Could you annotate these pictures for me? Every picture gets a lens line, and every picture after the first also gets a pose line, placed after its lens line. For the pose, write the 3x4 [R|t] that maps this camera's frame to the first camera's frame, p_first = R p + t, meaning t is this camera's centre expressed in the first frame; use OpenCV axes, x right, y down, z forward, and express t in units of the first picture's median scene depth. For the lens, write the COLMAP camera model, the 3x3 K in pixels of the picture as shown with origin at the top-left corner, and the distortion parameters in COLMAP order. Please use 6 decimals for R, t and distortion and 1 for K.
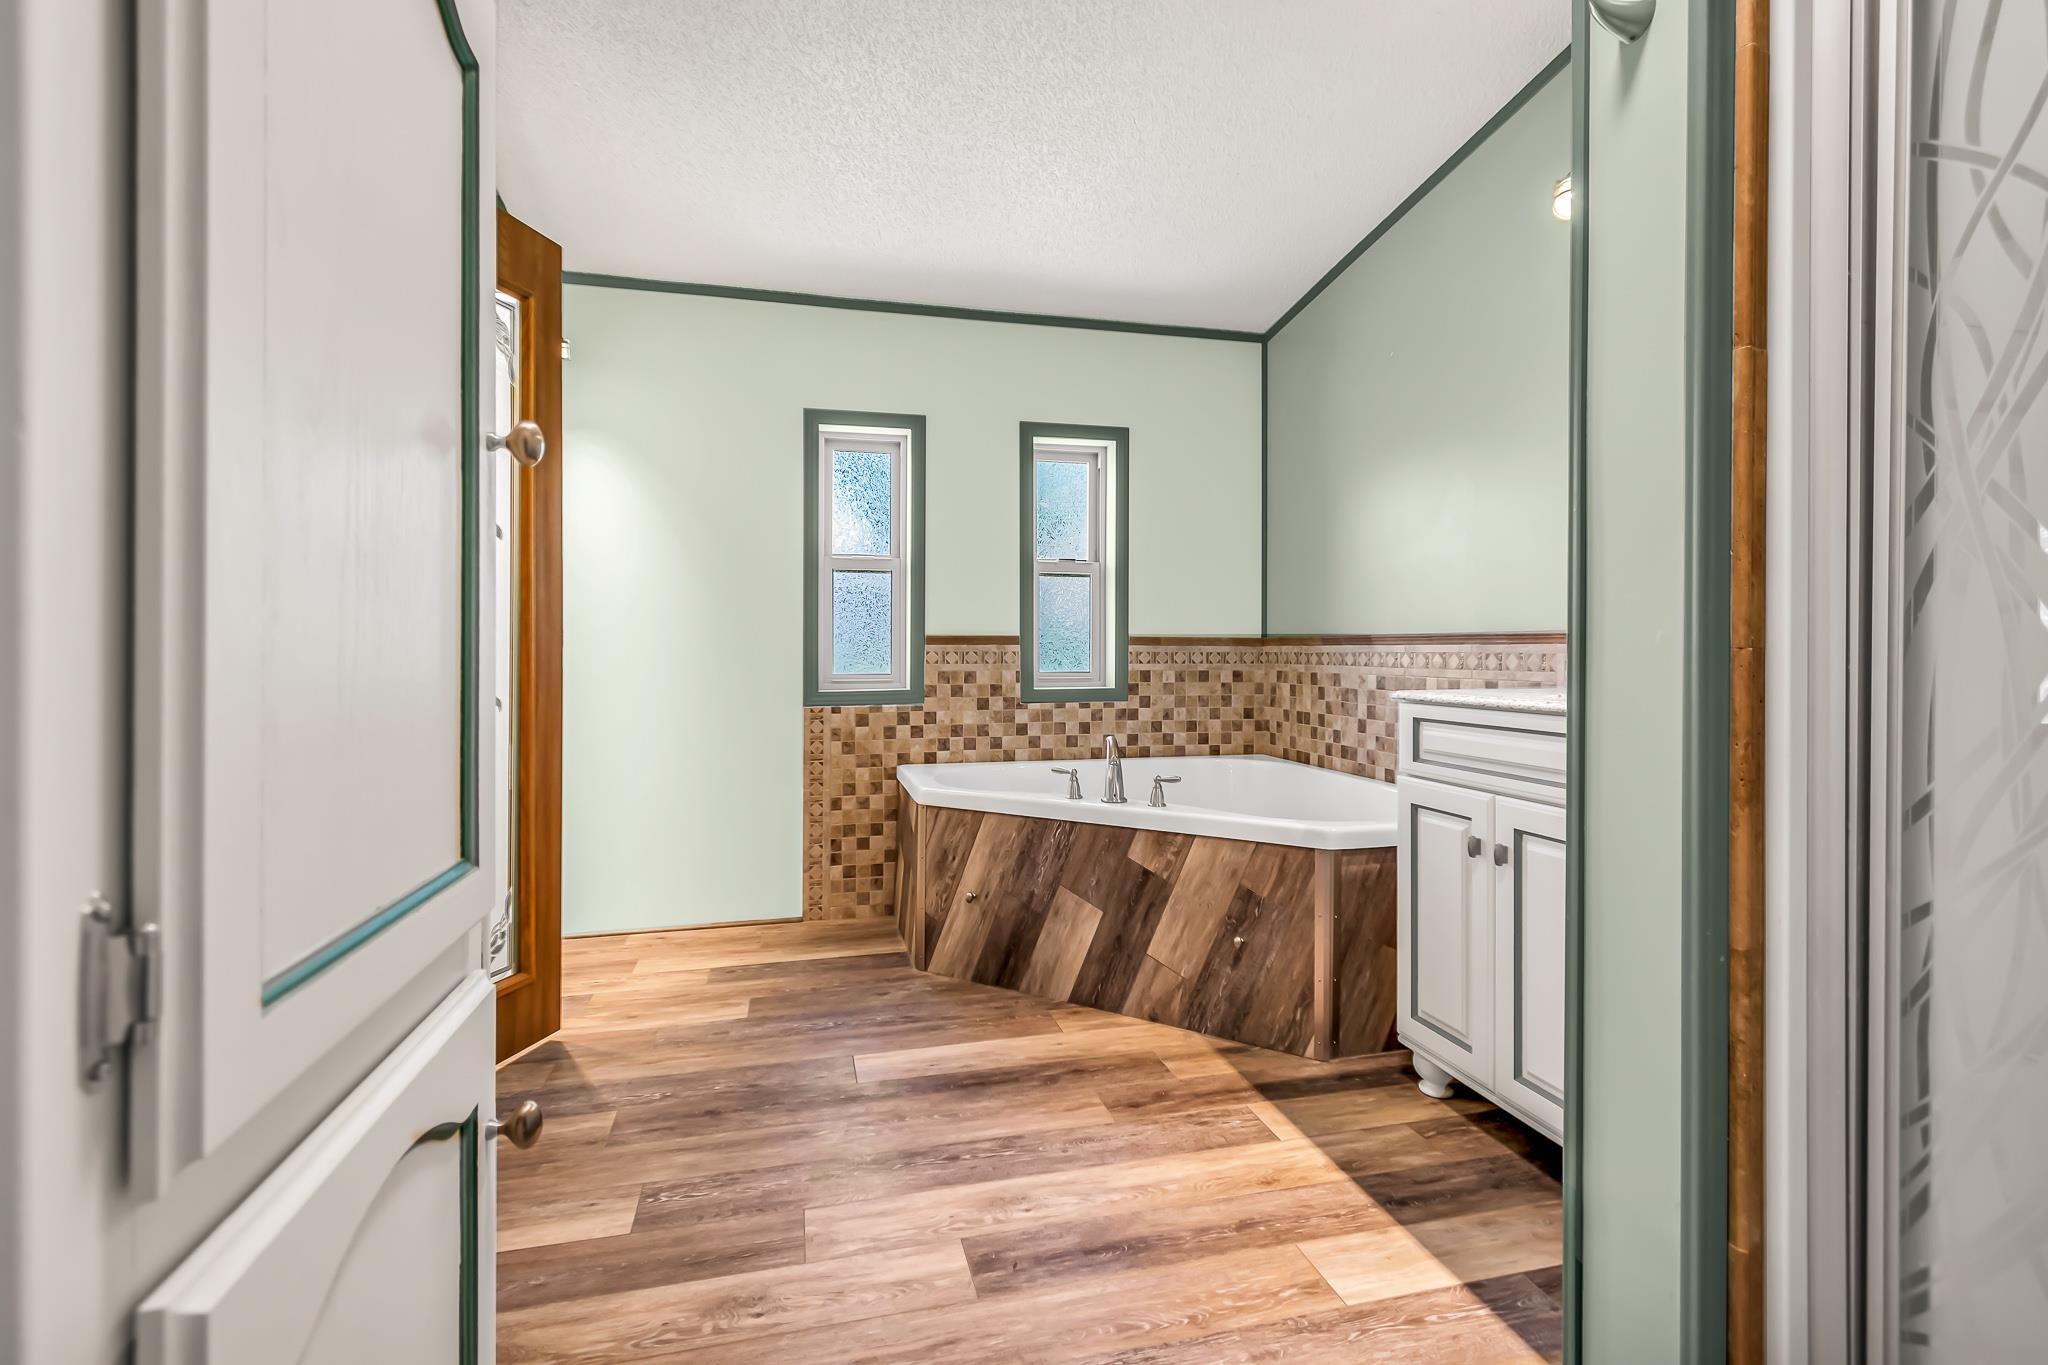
lens RADIAL K [[915.7, 0, 1028.1], [0, 915.7, 652.9], [0, 0, 1]] dist [-0.001571, 0.000288]
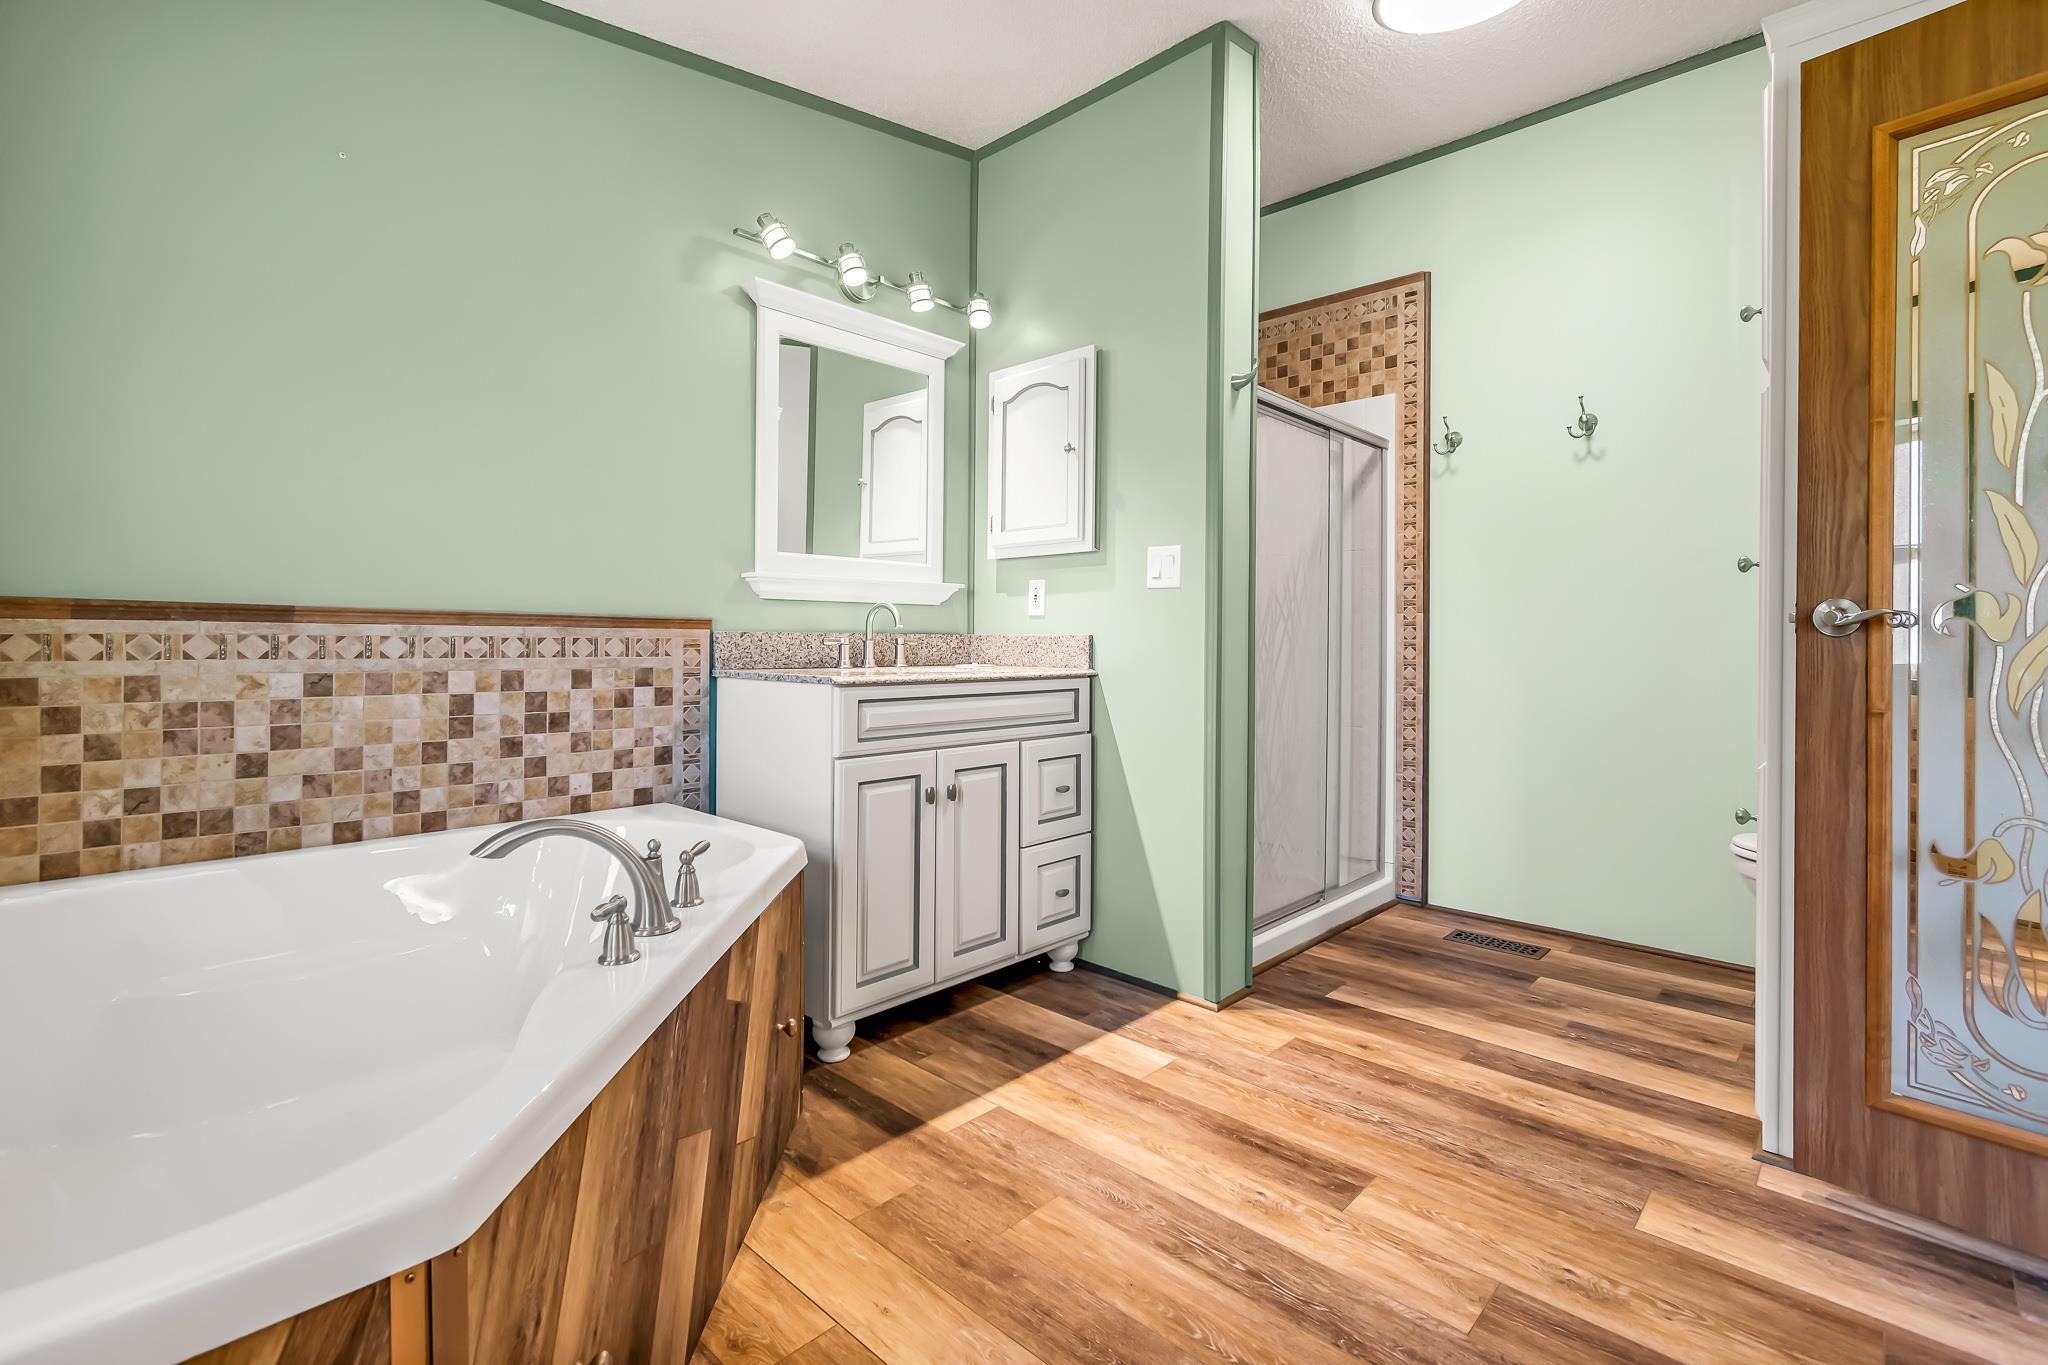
lens RADIAL K [[915.7, 0, 1027.8], [0, 915.7, 642.5], [0, 0, 1]] dist [-0.001571, 0.000288]
pose [[-0.527828, -0.007277, 0.849320, -0.477687], [-0.005707, 0.999971, 0.005022, -0.001972], [-0.849332, -0.002196, -0.527854, 1.164635]]
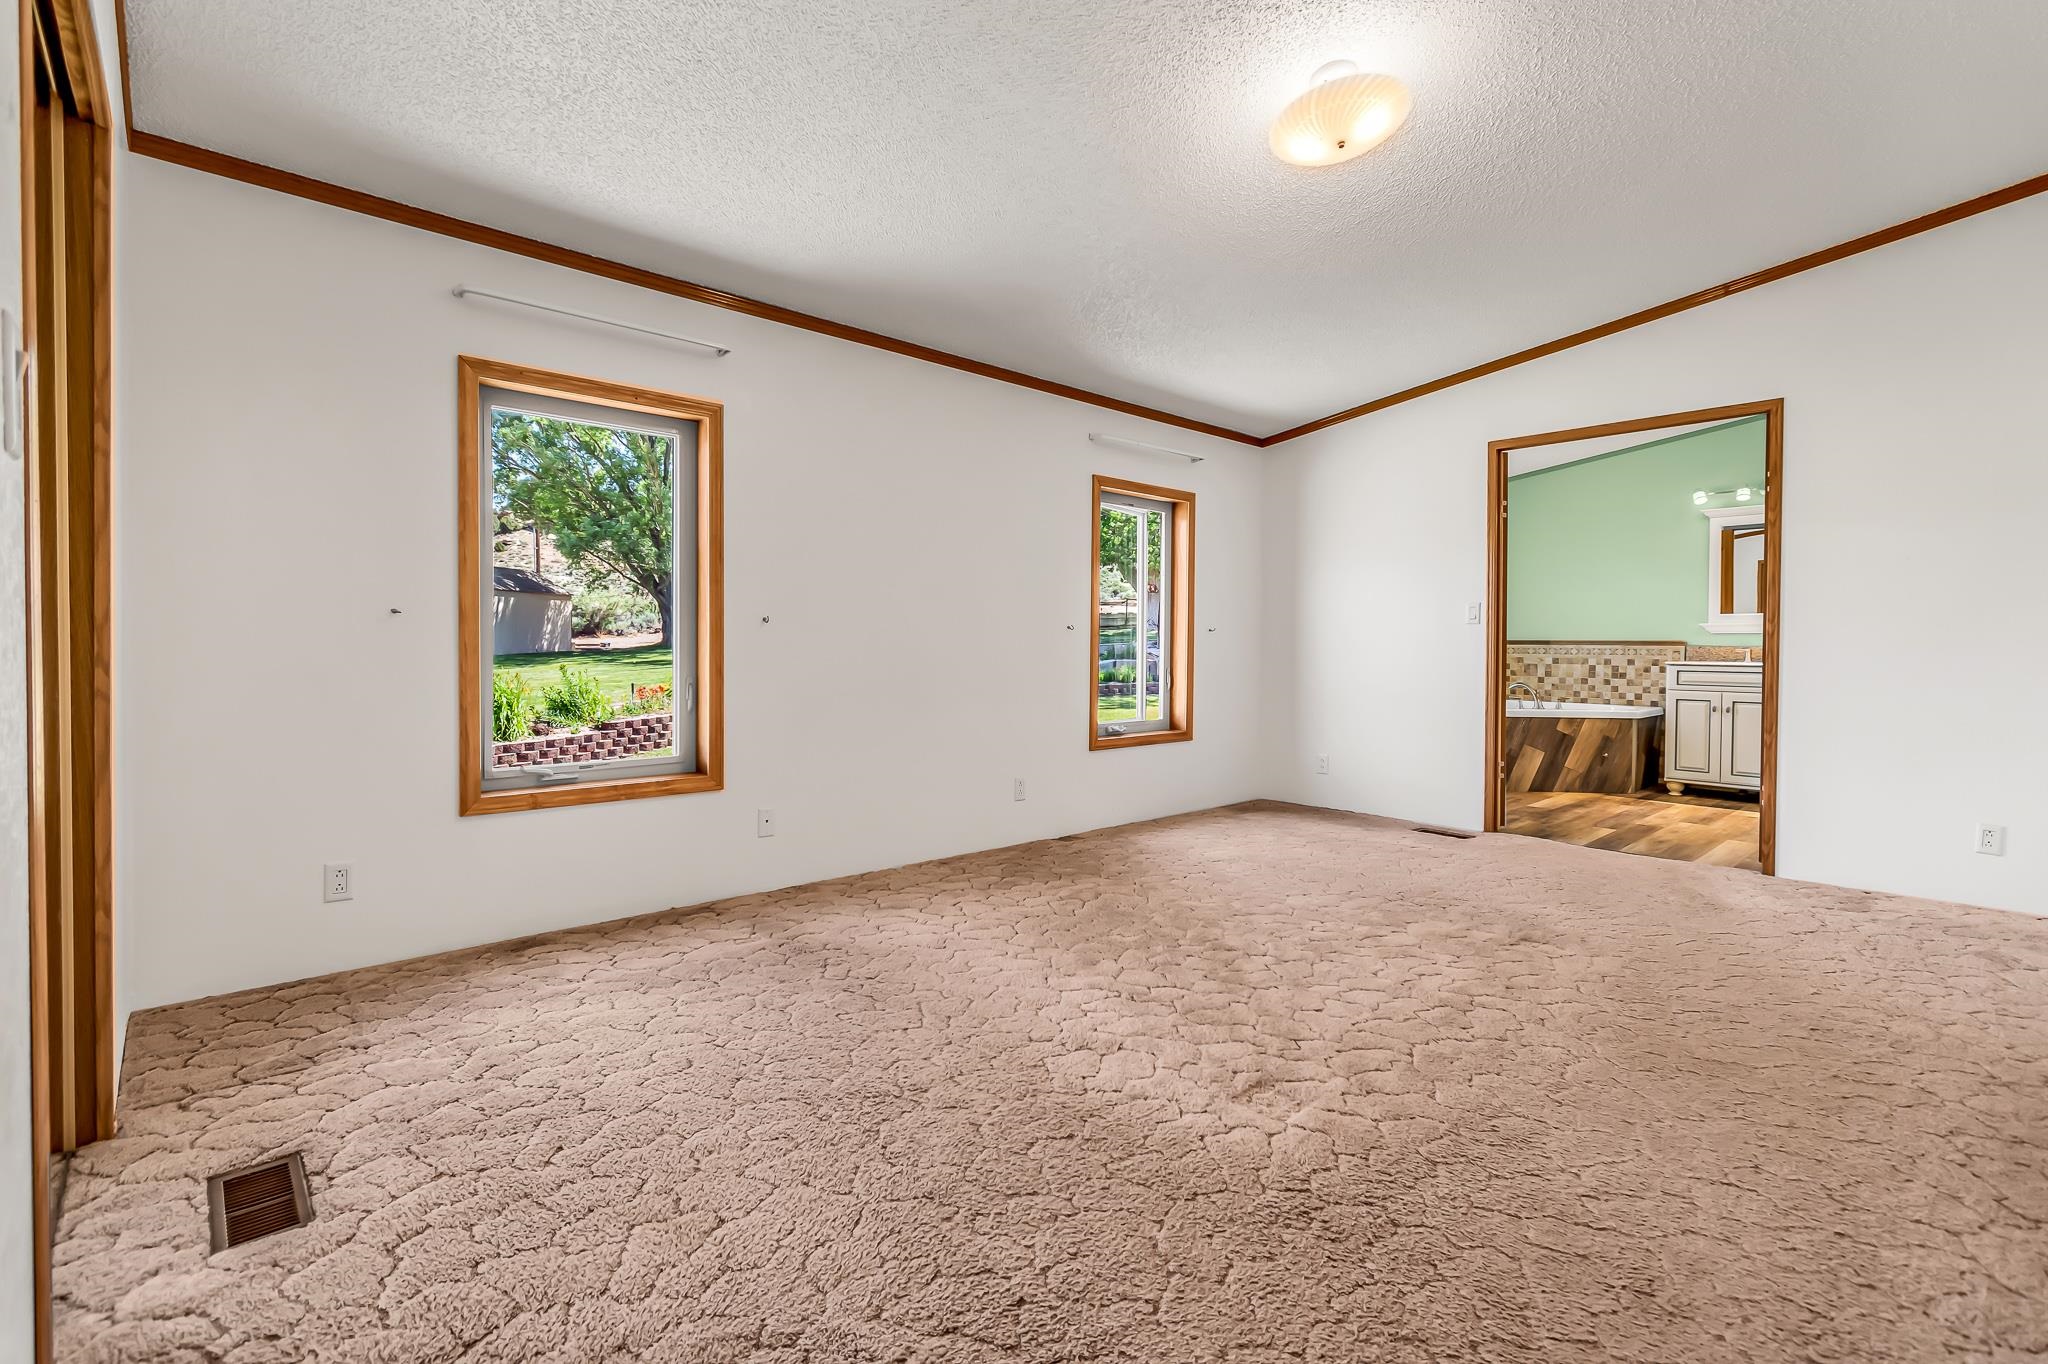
lens RADIAL K [[915.7, 0, 1018.1], [0, 915.7, 665.1], [0, 0, 1]] dist [-0.001571, 0.000288]
pose [[0.884857, -0.005698, 0.465828, -2.439317], [-0.005814, 0.999712, 0.023272, -0.003721], [-0.465826, -0.023301, 0.884569, -0.549457]]
